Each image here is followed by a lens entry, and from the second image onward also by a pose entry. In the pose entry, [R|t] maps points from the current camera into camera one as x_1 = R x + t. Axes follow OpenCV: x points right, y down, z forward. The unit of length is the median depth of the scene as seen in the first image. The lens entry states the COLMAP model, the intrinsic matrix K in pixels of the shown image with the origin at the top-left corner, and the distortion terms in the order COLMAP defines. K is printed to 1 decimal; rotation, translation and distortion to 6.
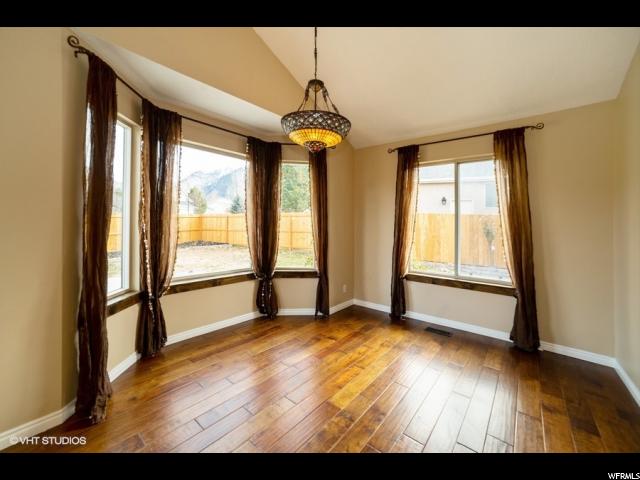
lens RADIAL K [[261.3, 0, 321.2], [0, 261.3, 219.5], [0, 0, 1]] dist [0.000166, 0.000042]
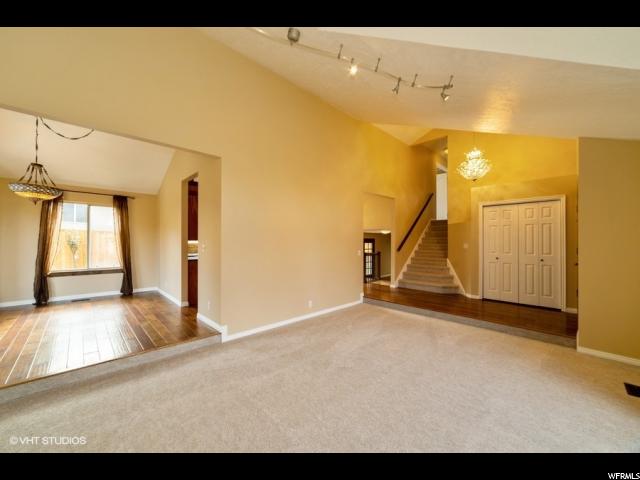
lens RADIAL K [[253.7, 0, 314.6], [0, 253.7, 241.0], [0, 0, 1]] dist [0.001722, 0.000131]
pose [[0.145912, -0.020842, 0.989078, -1.125489], [-0.019610, 0.999521, 0.023954, -0.050538], [-0.989103, -0.022891, 0.145434, -0.899703]]
